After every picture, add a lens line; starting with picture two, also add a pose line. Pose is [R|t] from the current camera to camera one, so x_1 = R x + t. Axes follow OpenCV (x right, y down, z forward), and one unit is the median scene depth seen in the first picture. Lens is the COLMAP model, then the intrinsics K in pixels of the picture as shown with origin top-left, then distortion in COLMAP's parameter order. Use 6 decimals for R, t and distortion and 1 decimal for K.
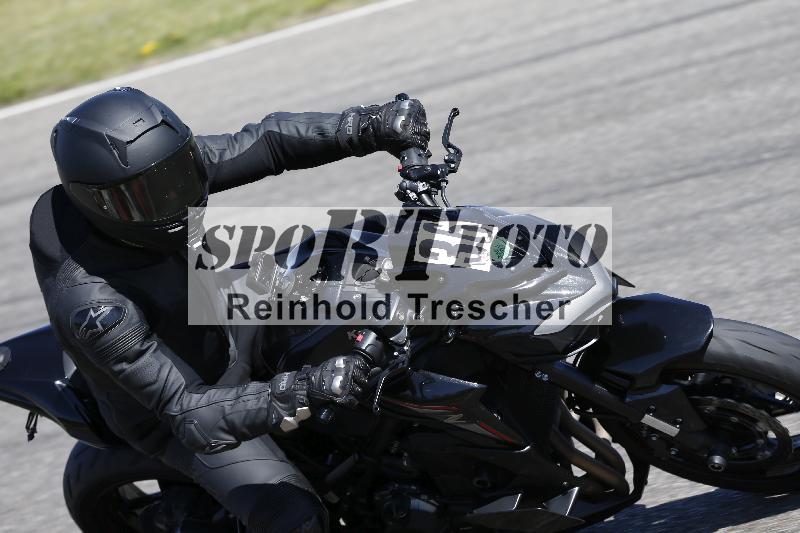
lens RADIAL K [[5345.0, 0, 395.0], [0, 5345.0, 268.9], [0, 0, 1]] dist [1.016768, 0.000000]
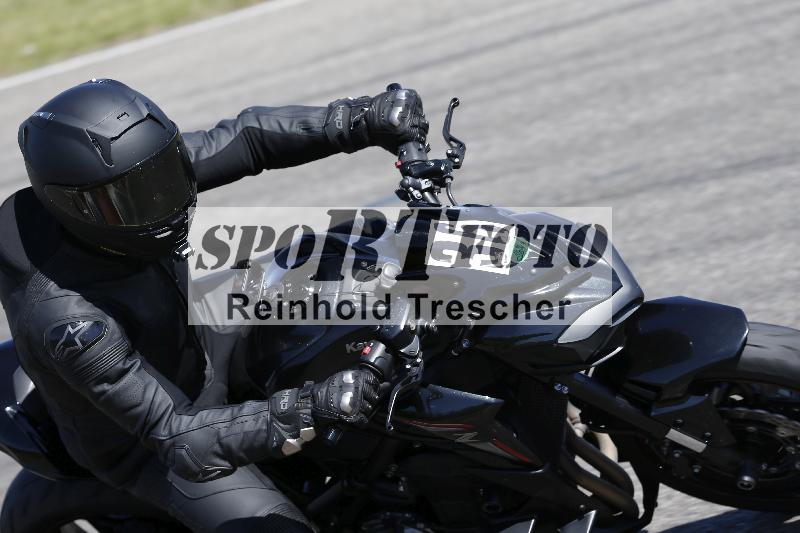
lens RADIAL K [[5345.0, 0, 404.8], [0, 5345.0, 263.0], [0, 0, 1]] dist [1.016768, 0.000000]
pose [[0.996752, -0.018515, 0.078376, -0.070129], [0.019389, 0.999758, -0.010405, 0.007542], [-0.078165, 0.011891, 0.996870, 0.091266]]
